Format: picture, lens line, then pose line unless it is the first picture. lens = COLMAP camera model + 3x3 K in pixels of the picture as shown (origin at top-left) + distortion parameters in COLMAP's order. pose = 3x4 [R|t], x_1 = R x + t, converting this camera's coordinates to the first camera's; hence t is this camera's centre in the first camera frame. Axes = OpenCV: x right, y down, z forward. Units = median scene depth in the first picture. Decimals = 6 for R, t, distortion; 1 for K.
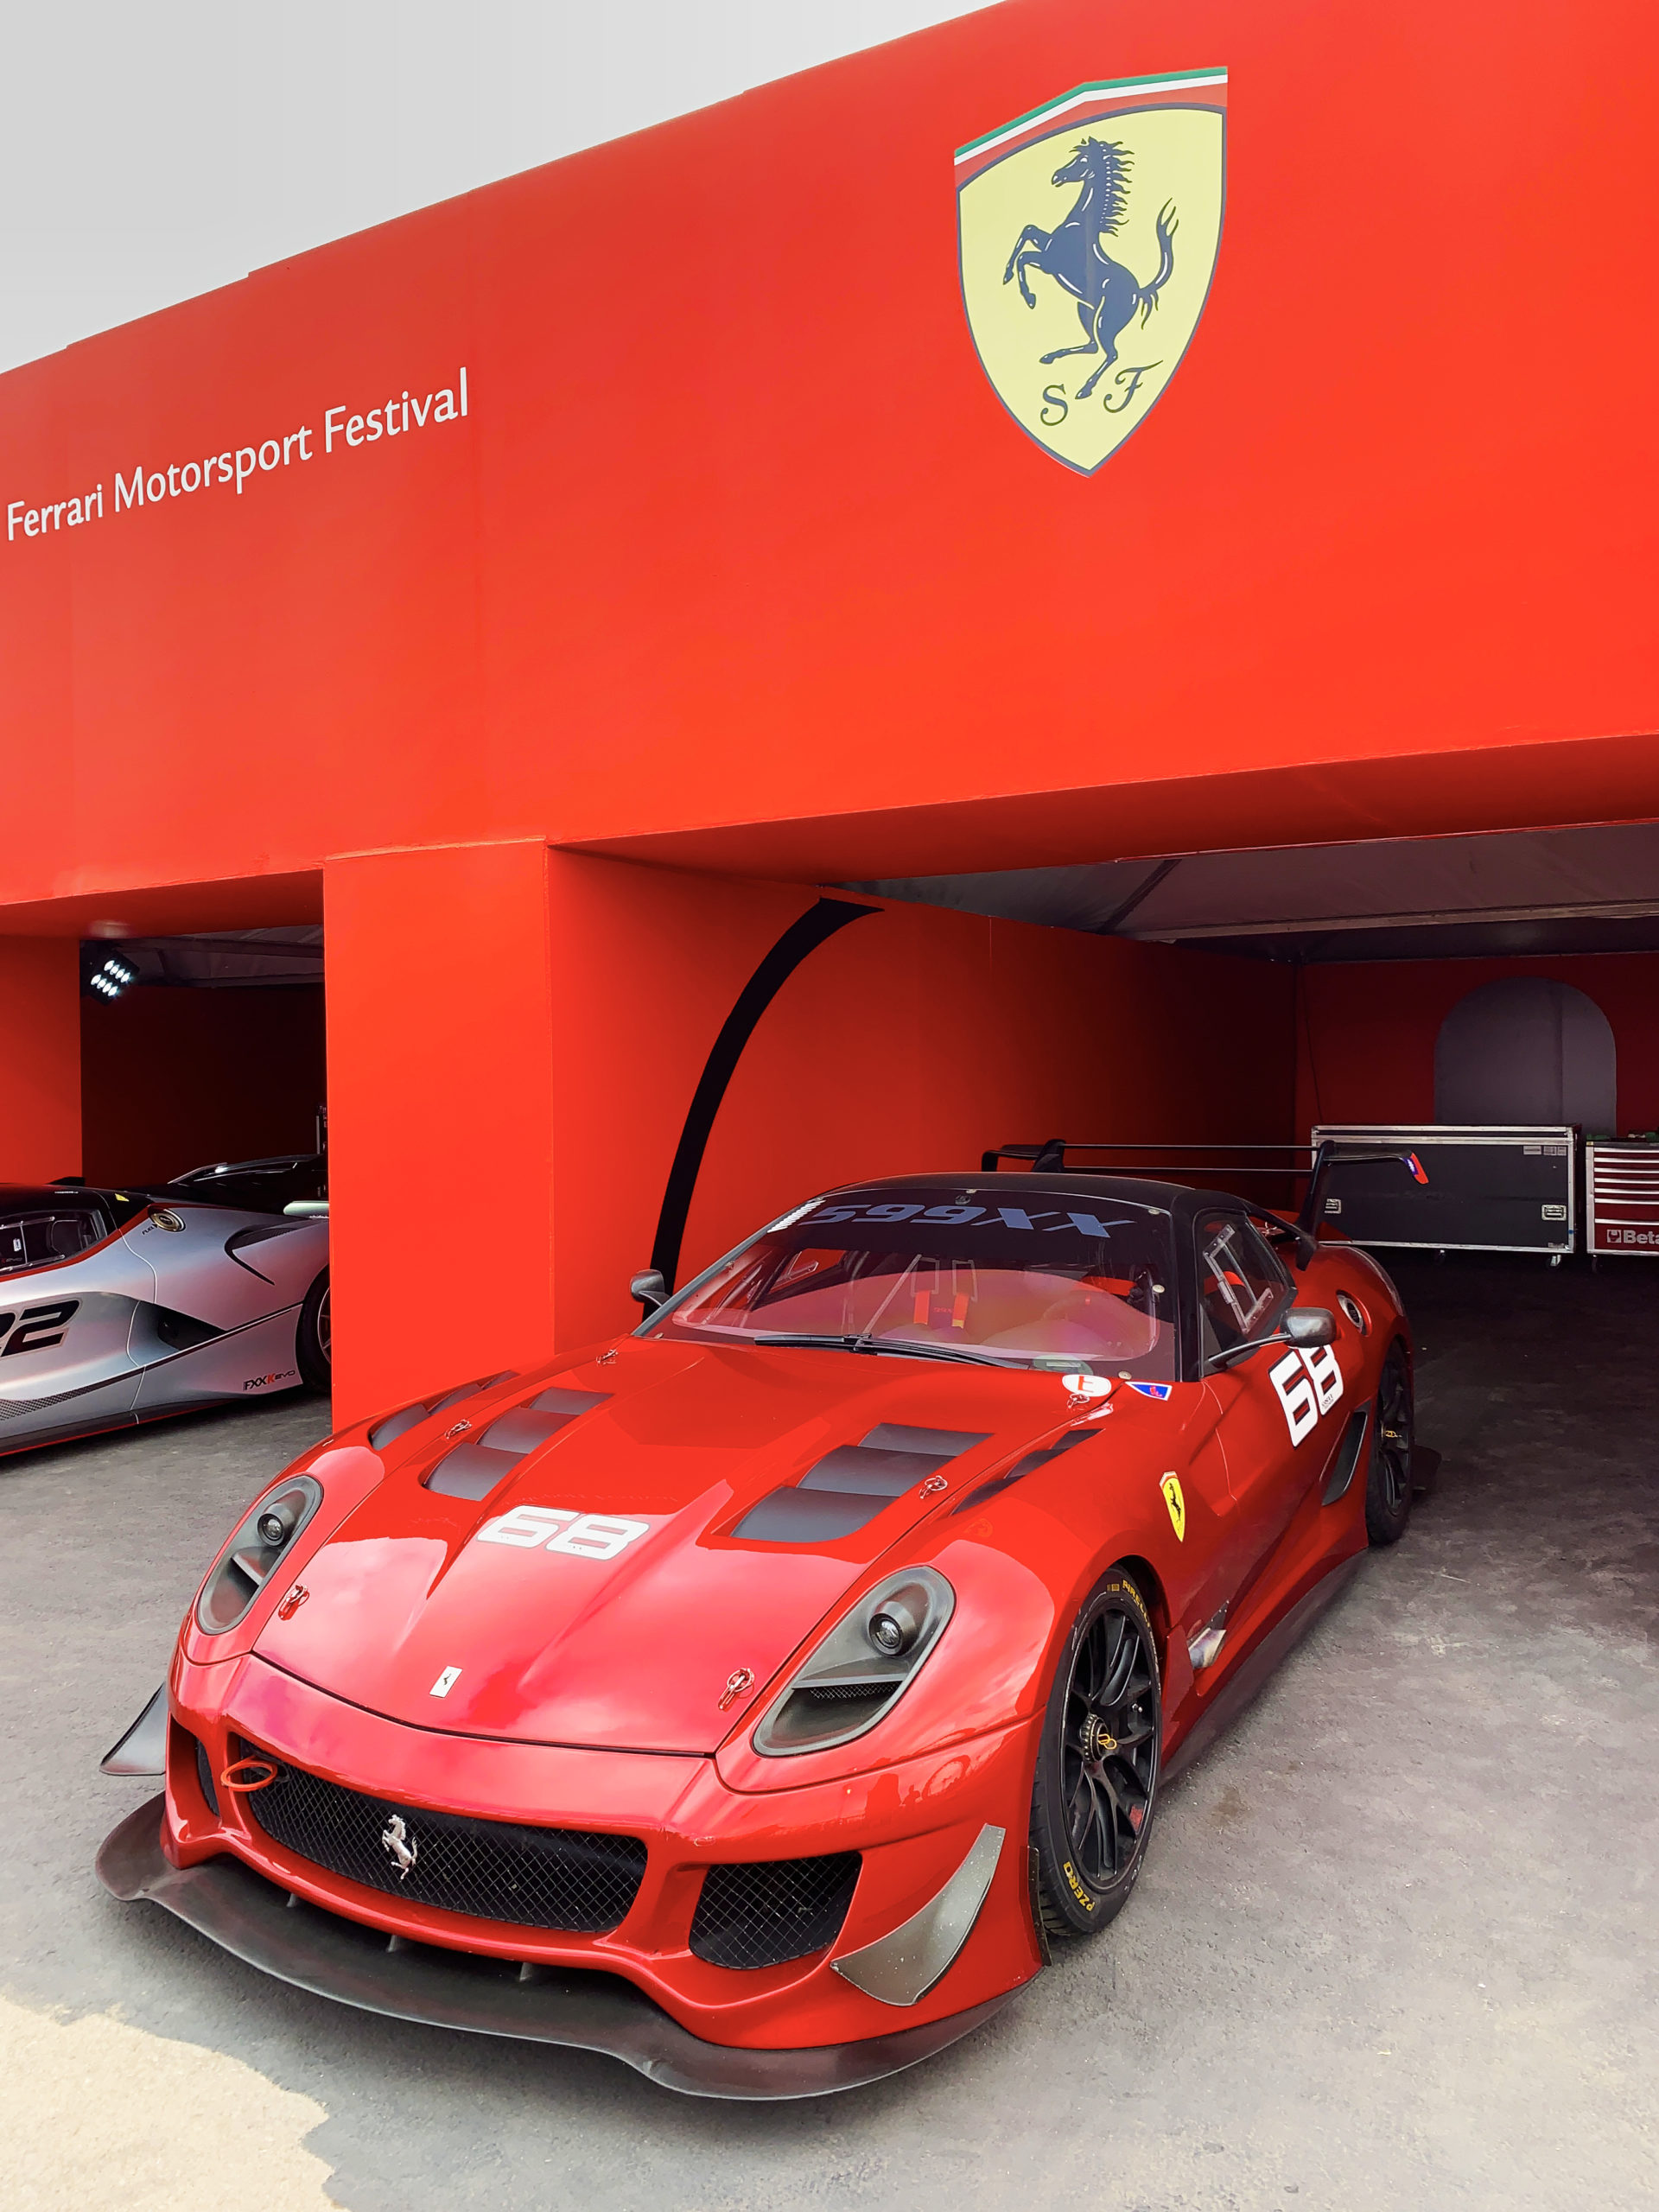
lens RADIAL K [[1598.7, 0, 829.5], [0, 1598.7, 1106.0], [0, 0, 1]] dist [0.008880, 0.006985]
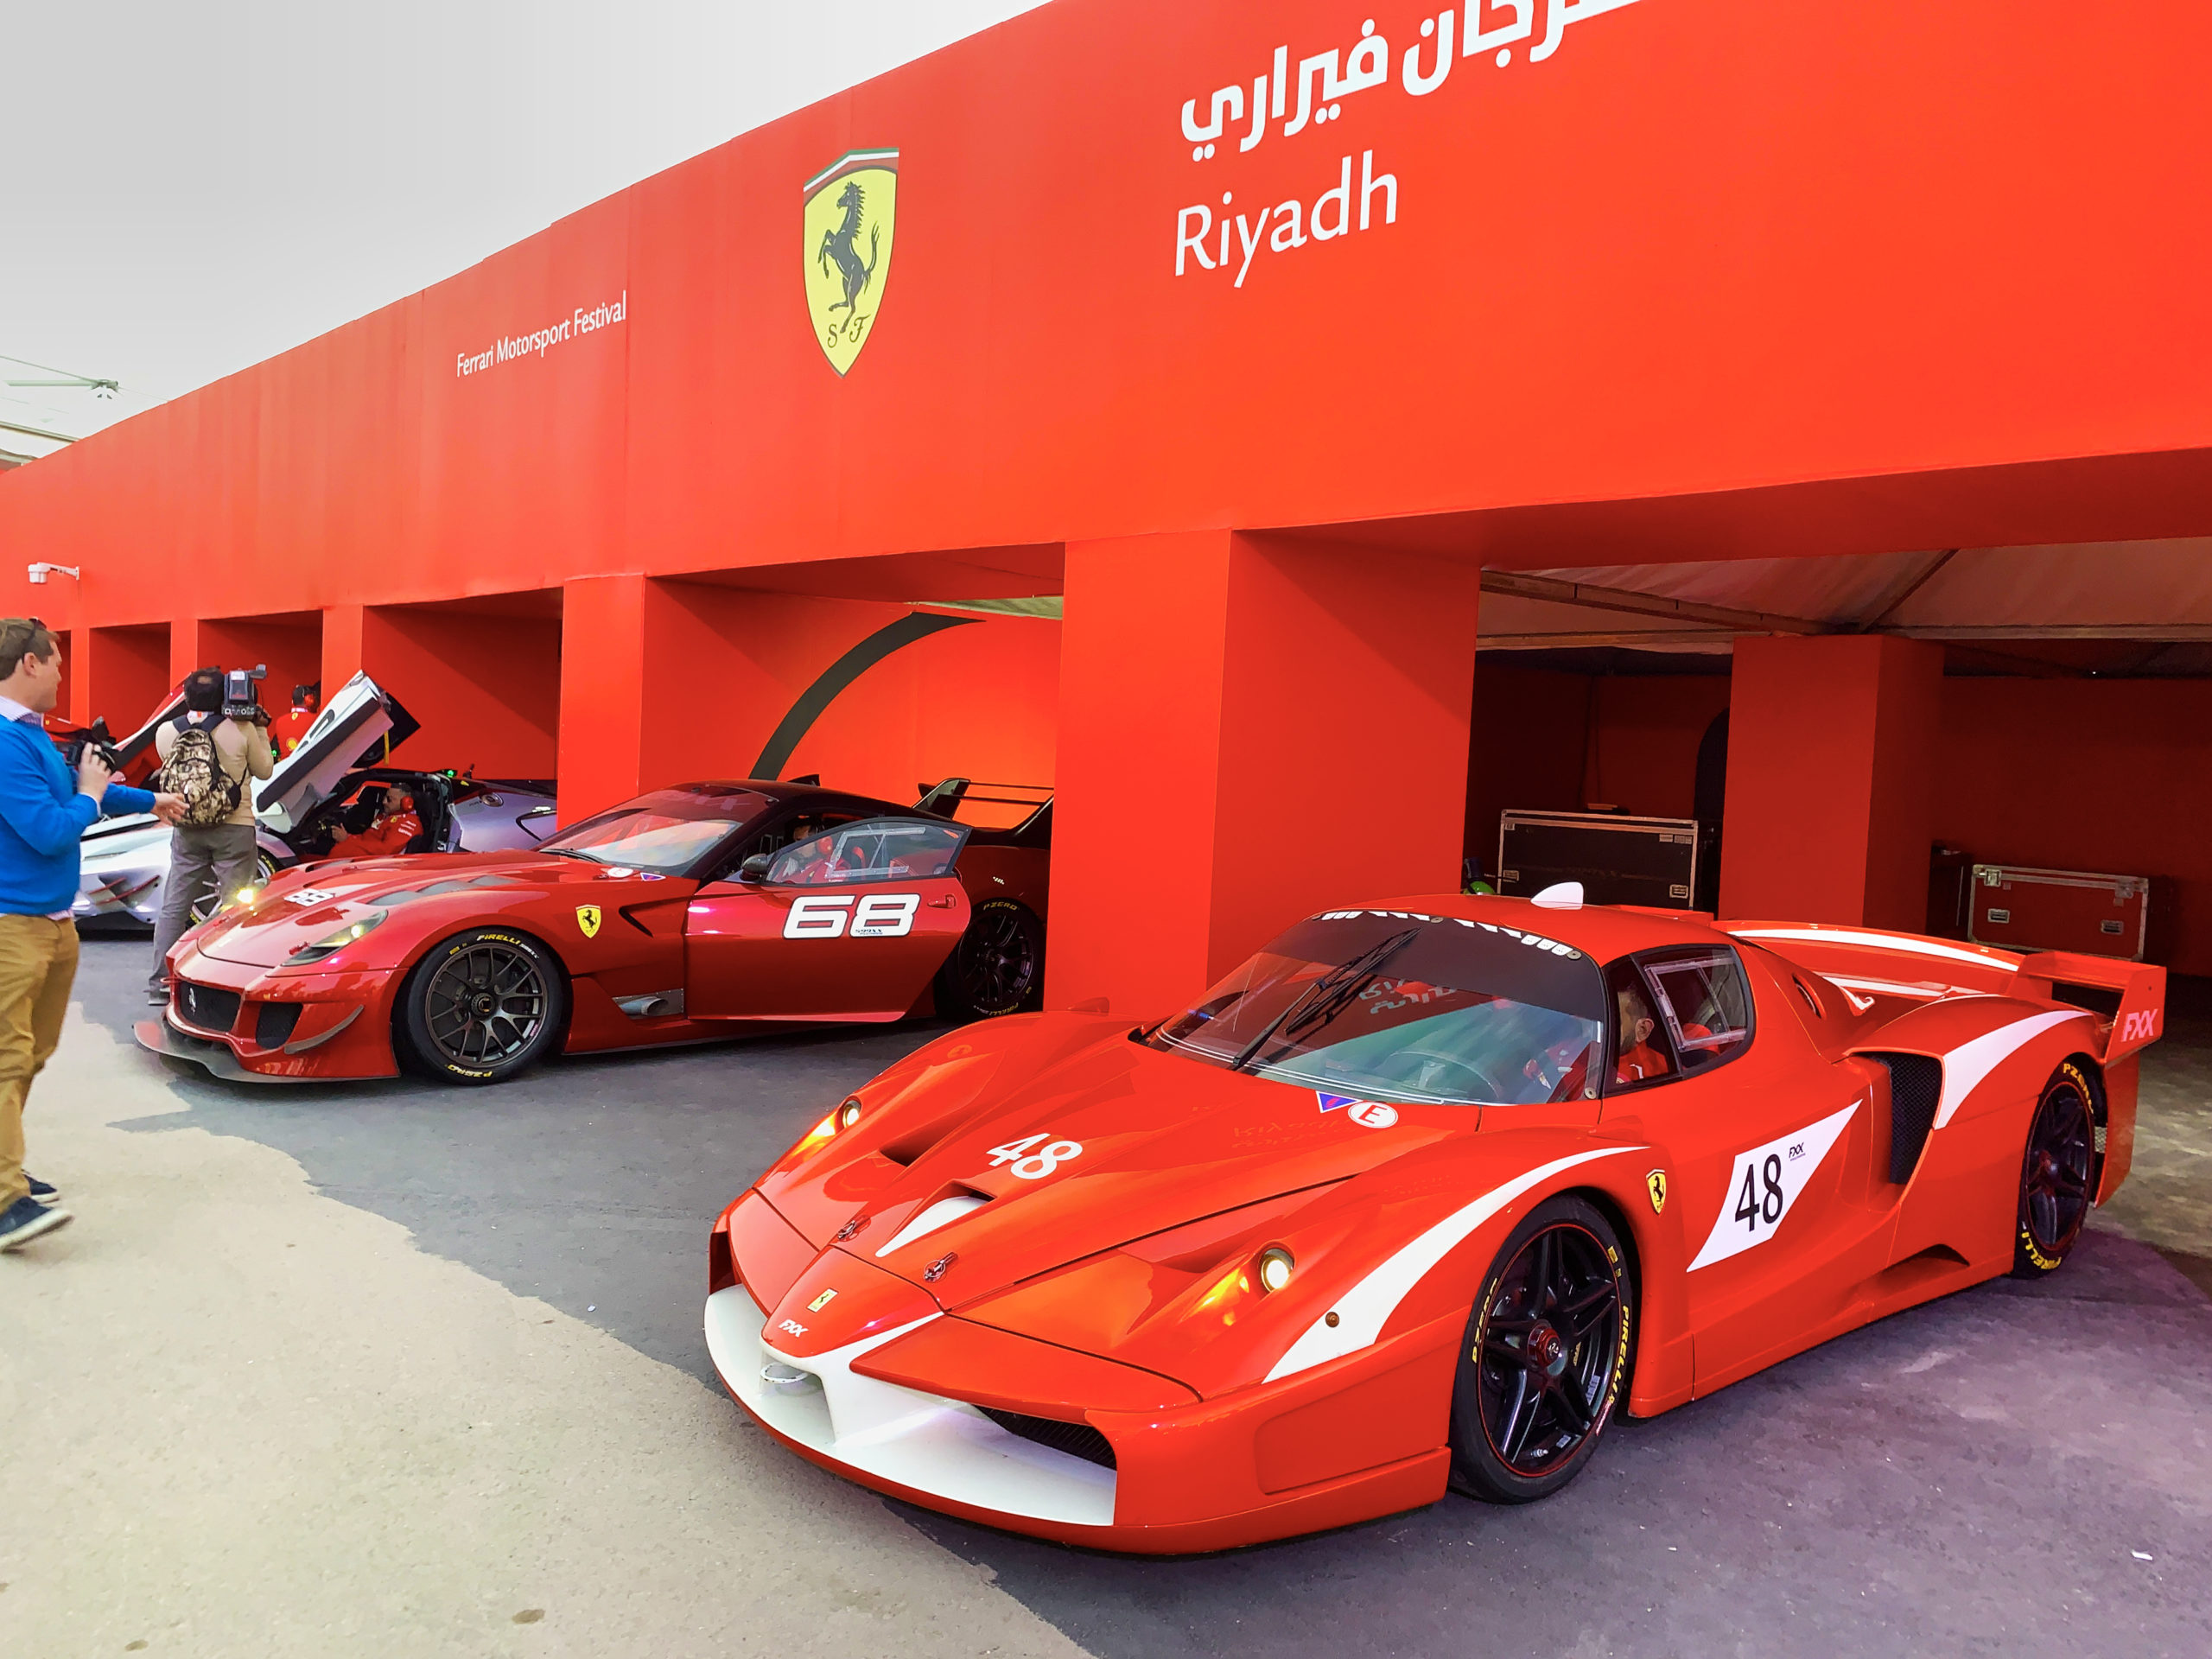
lens RADIAL K [[1619.0, 0, 1132.2], [0, 1619.0, 759.0], [0, 0, 1]] dist [0.036334, -0.053727]
pose [[0.954237, 0.054559, -0.294032, 0.966768], [-0.059287, 0.998215, -0.007182, 0.003645], [0.293116, 0.024285, 0.955769, -0.536165]]
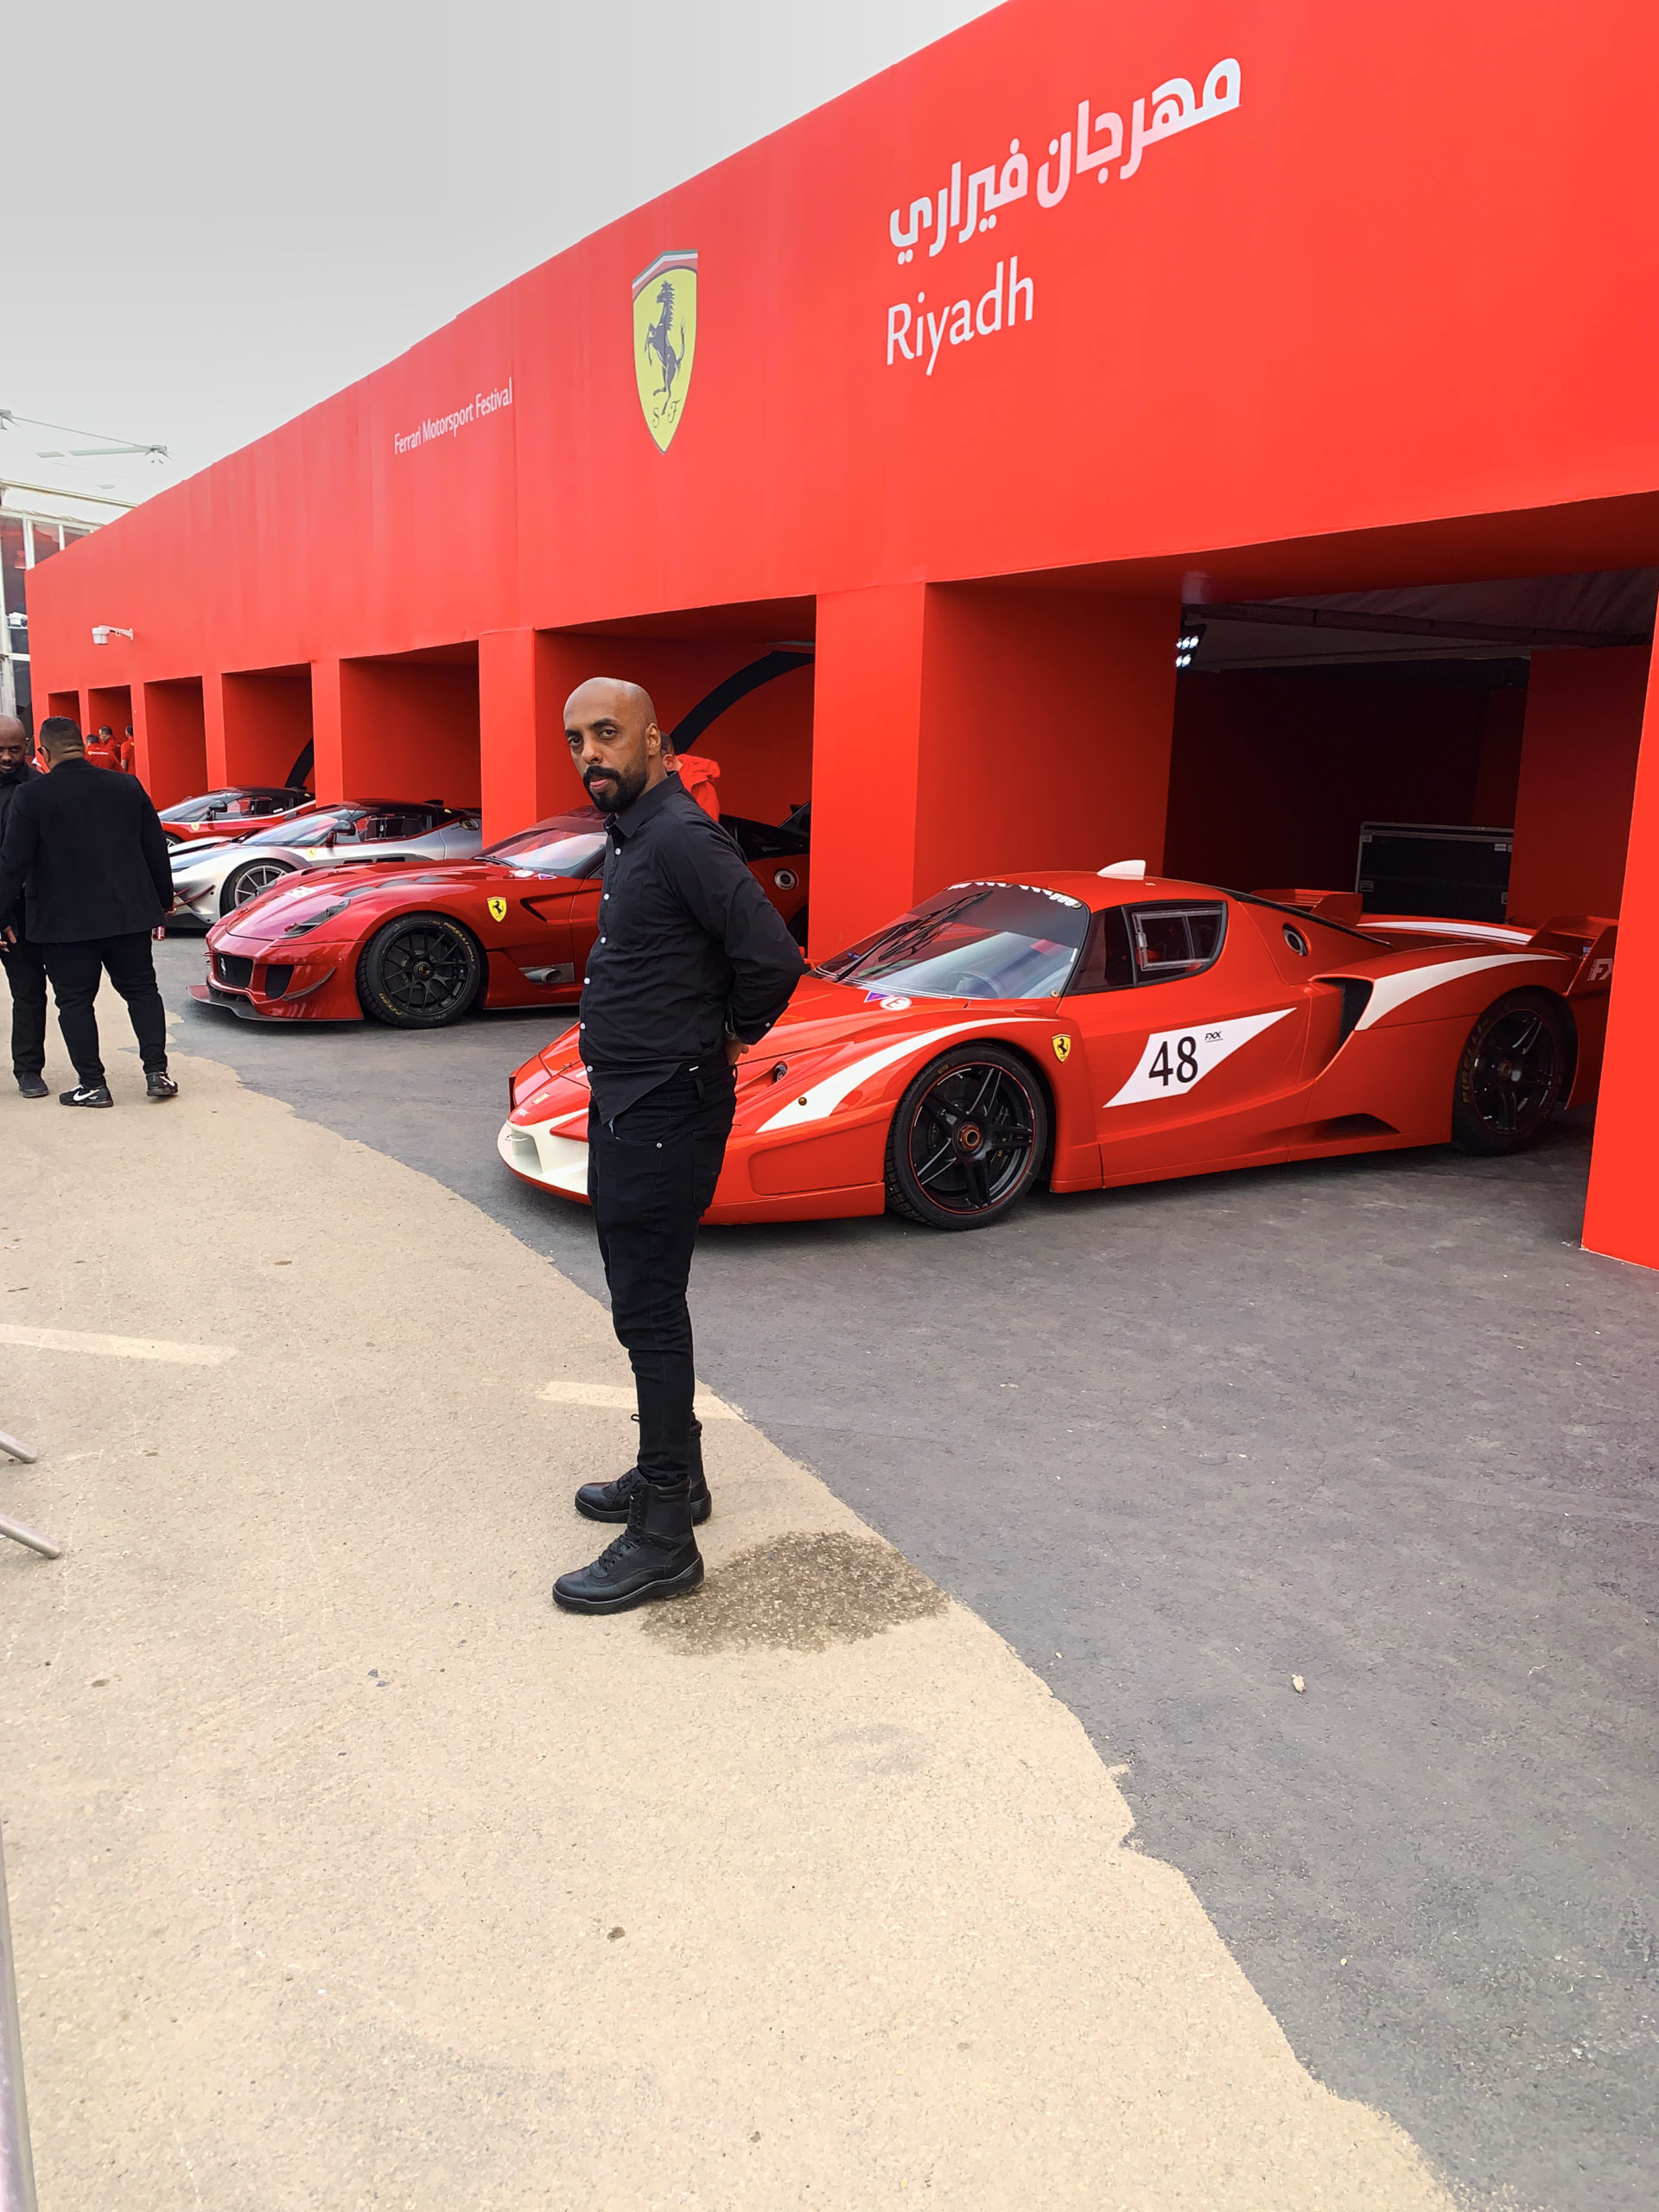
lens RADIAL K [[1598.7, 0, 829.5], [0, 1598.7, 1106.0], [0, 0, 1]] dist [0.008880, 0.006985]
pose [[0.883481, 0.131074, -0.449757, 1.359913], [-0.045906, 0.979662, 0.195331, 0.012744], [0.466212, -0.151925, 0.871530, -0.805343]]
